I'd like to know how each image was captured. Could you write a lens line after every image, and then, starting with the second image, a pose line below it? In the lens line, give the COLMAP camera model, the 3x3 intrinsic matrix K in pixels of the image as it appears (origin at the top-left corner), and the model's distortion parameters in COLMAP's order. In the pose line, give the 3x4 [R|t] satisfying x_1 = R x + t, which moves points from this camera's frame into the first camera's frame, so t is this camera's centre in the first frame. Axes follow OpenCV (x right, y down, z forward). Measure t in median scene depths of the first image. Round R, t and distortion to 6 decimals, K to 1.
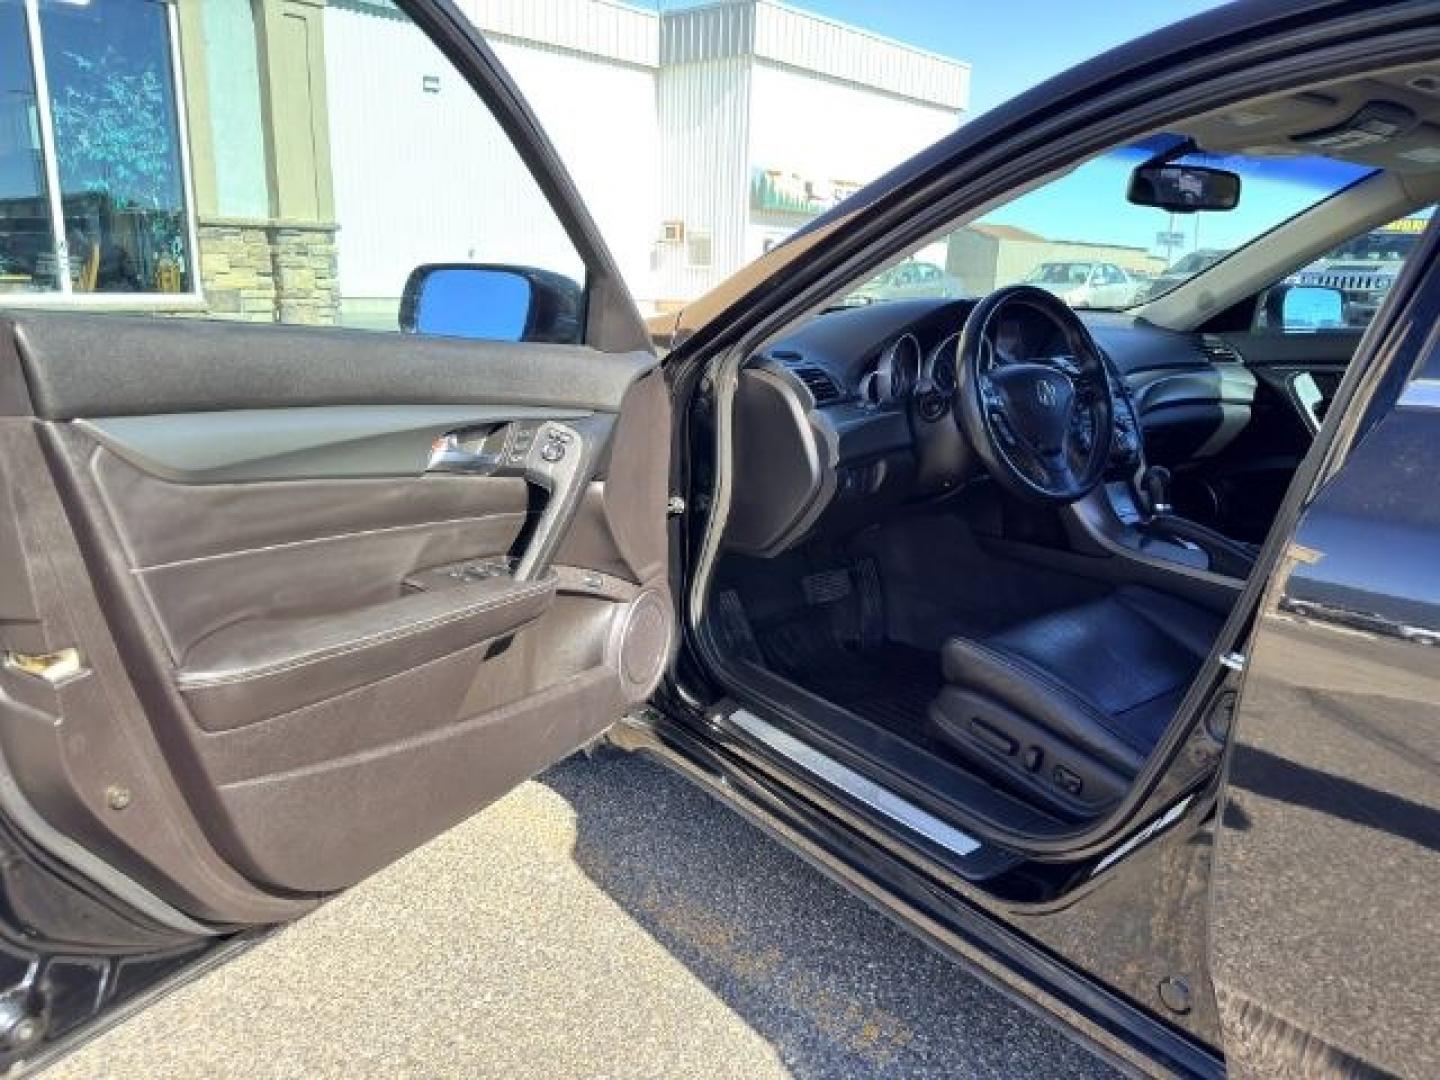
lens RADIAL K [[1059.1, 0, 721.1], [0, 1059.1, 562.2], [0, 0, 1]] dist [-0.009326, -0.008085]
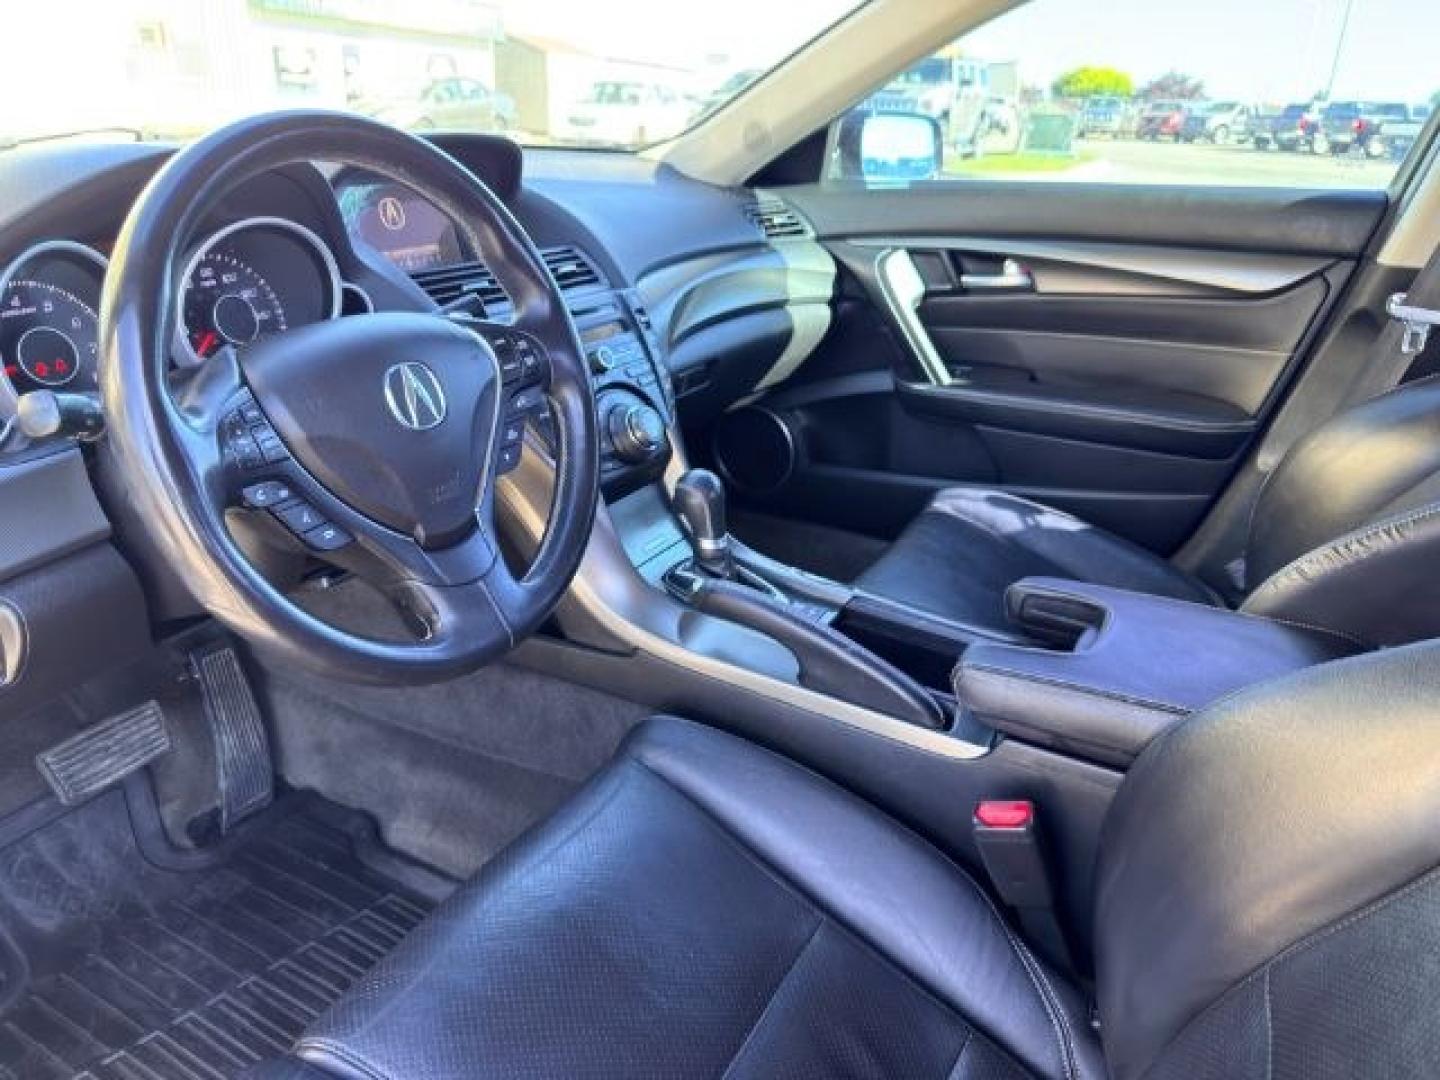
lens RADIAL K [[1002.5, 0, 718.4], [0, 1002.5, 584.1], [0, 0, 1]] dist [0.010630, -0.000349]
pose [[0.925995, -0.155964, 0.343815, 0.175893], [0.089295, 0.975320, 0.201934, -0.102082], [-0.366824, -0.156289, 0.917068, 0.383601]]
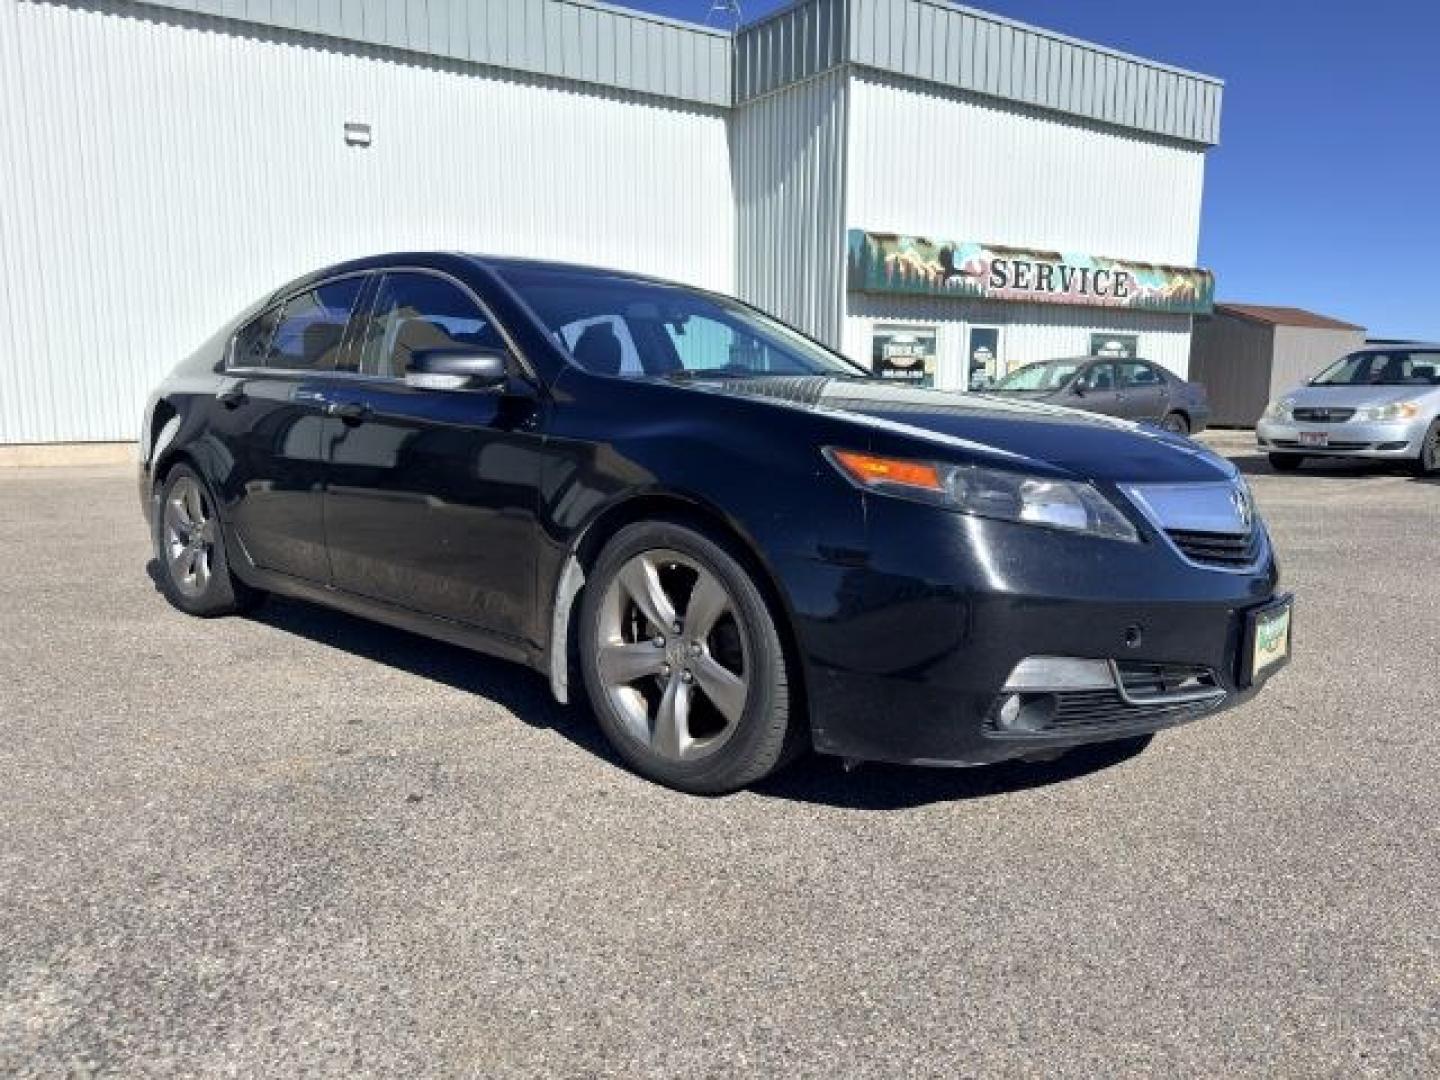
lens RADIAL K [[1102.3, 0, 704.4], [0, 1102.3, 546.5], [0, 0, 1]] dist [0.005699, -0.005411]
pose [[0.970398, 0.003221, -0.241489, 0.684056], [-0.035255, 0.991089, -0.128449, -0.565324], [0.238923, 0.133161, 0.961865, 2.219243]]
